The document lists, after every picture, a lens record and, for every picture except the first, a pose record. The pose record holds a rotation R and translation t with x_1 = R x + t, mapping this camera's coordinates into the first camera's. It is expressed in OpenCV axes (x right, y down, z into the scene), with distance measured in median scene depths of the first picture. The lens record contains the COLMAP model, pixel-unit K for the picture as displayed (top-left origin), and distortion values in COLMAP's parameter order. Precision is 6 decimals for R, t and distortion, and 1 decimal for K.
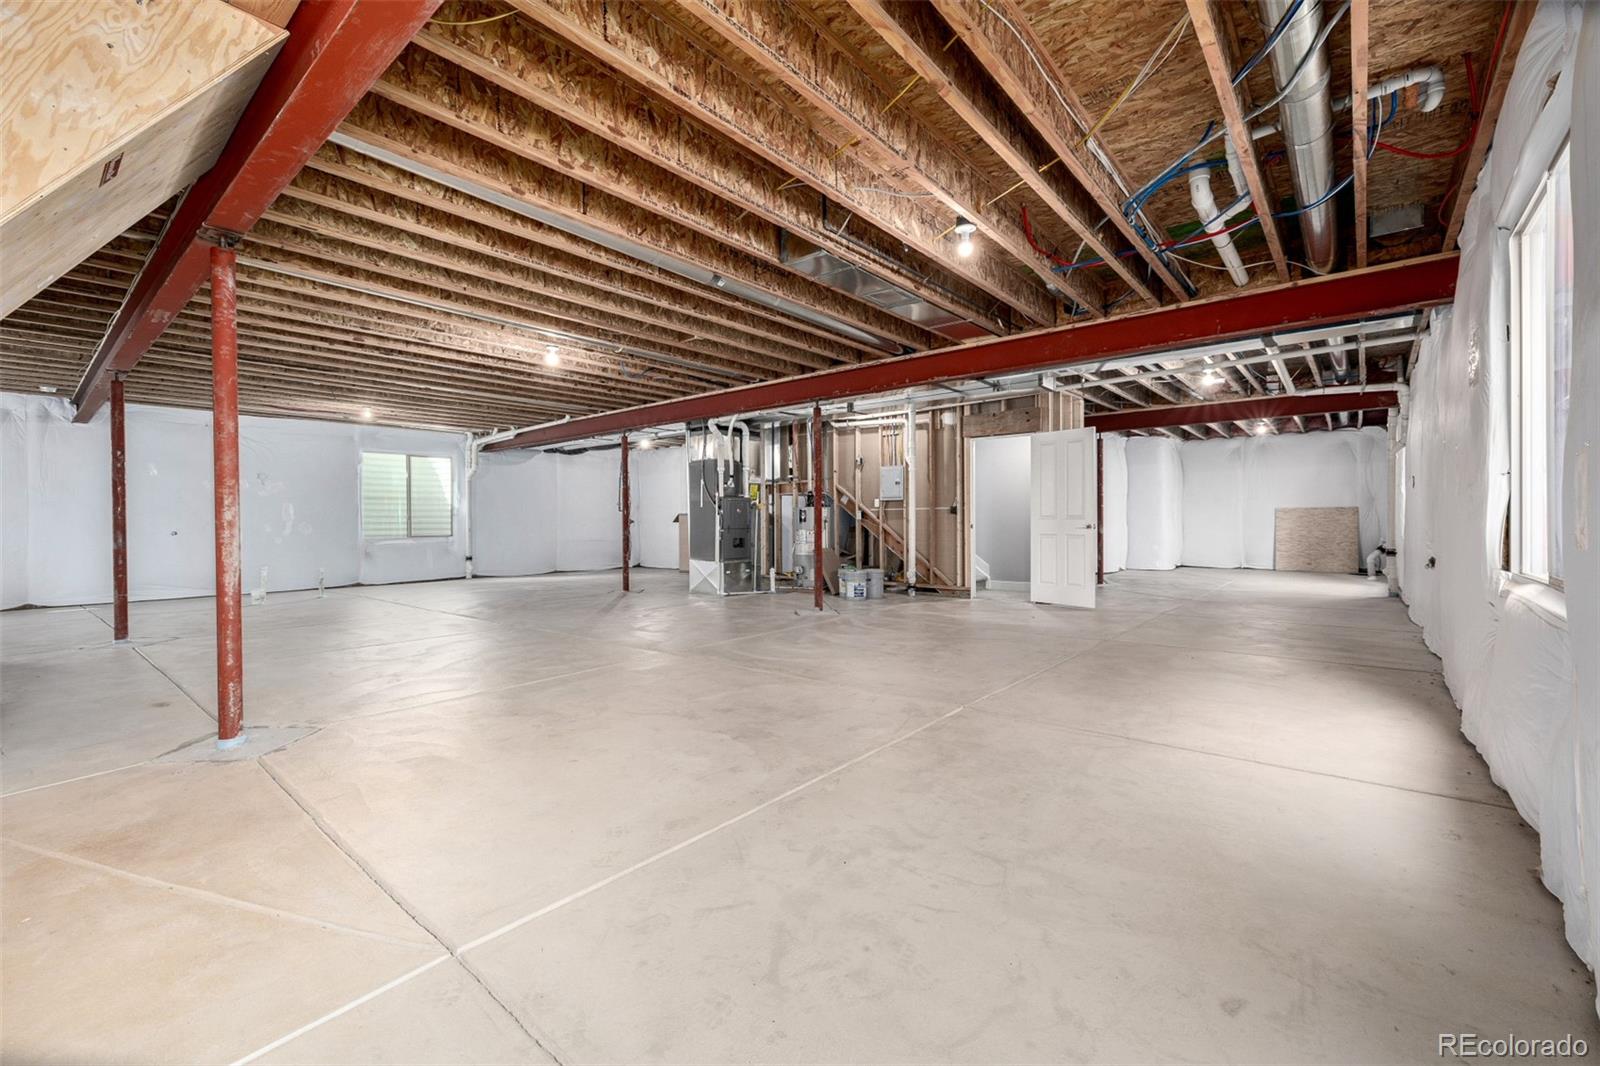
lens RADIAL K [[677.1, 0, 786.1], [0, 677.1, 521.8], [0, 0, 1]] dist [-0.000349, 0.000790]
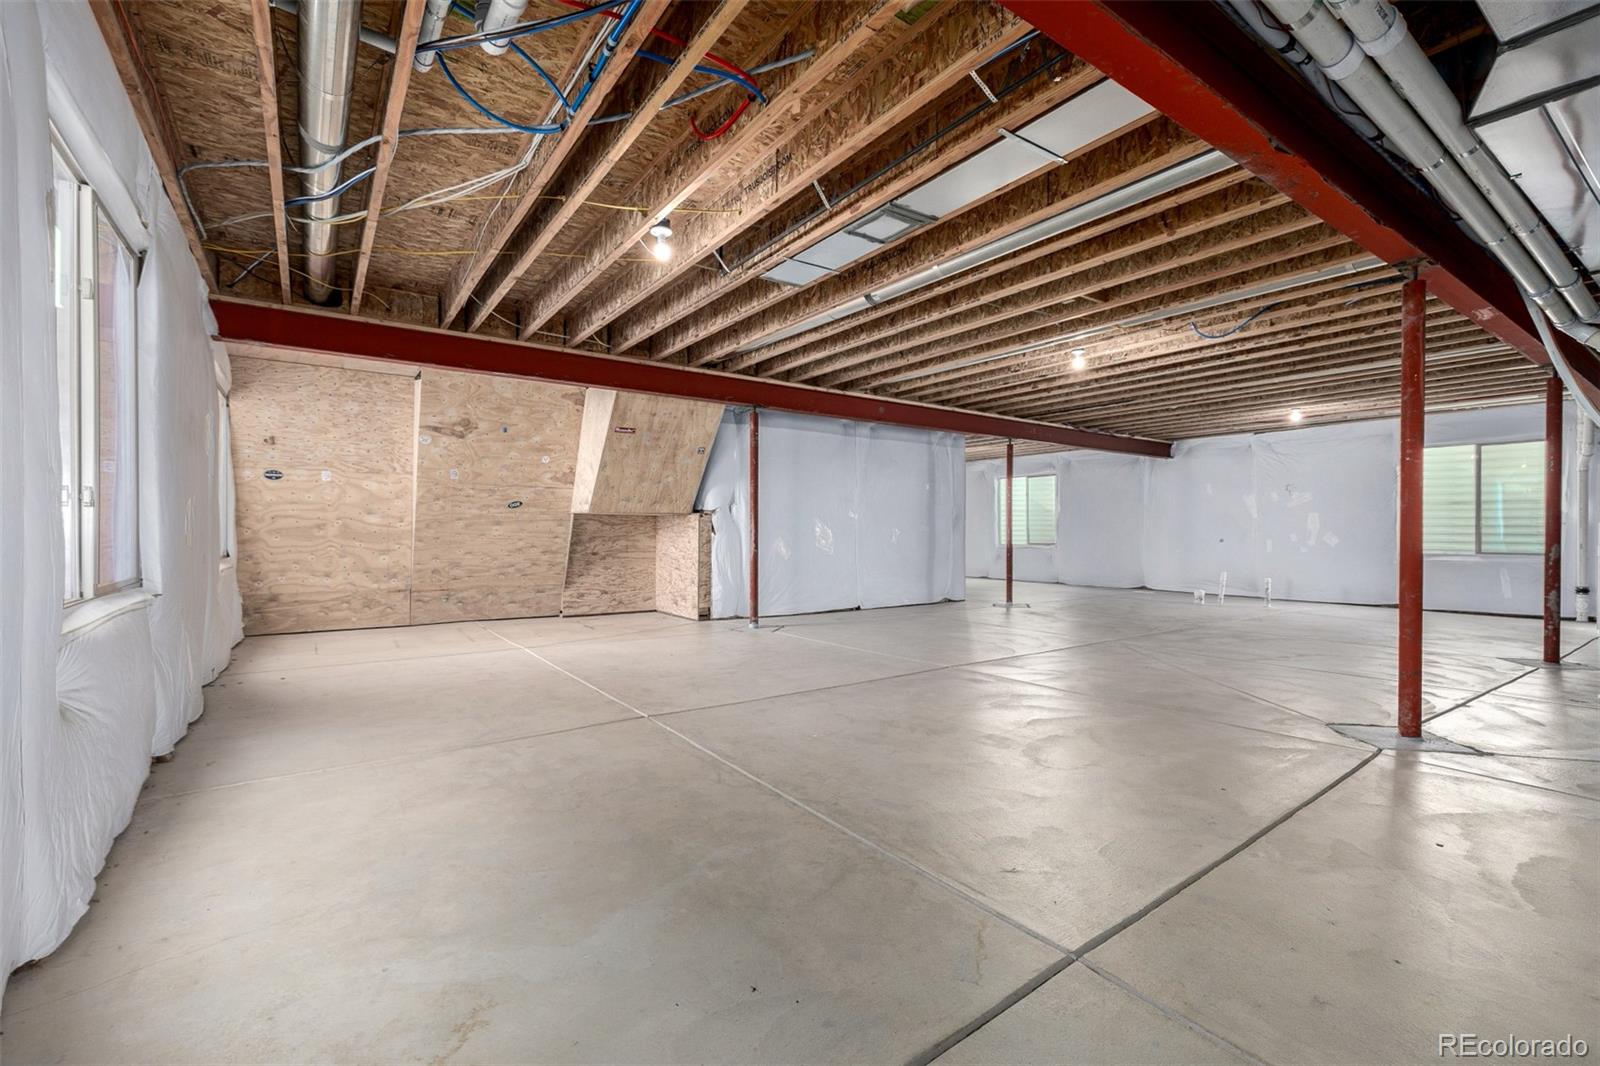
lens RADIAL K [[677.1, 0, 788.4], [0, 677.1, 535.5], [0, 0, 1]] dist [-0.000349, 0.000790]
pose [[-0.248266, 0.012491, -0.968611, 0.907321], [-0.004389, 0.999892, 0.014019, -0.009989], [0.968682, 0.007731, -0.248184, 1.107992]]
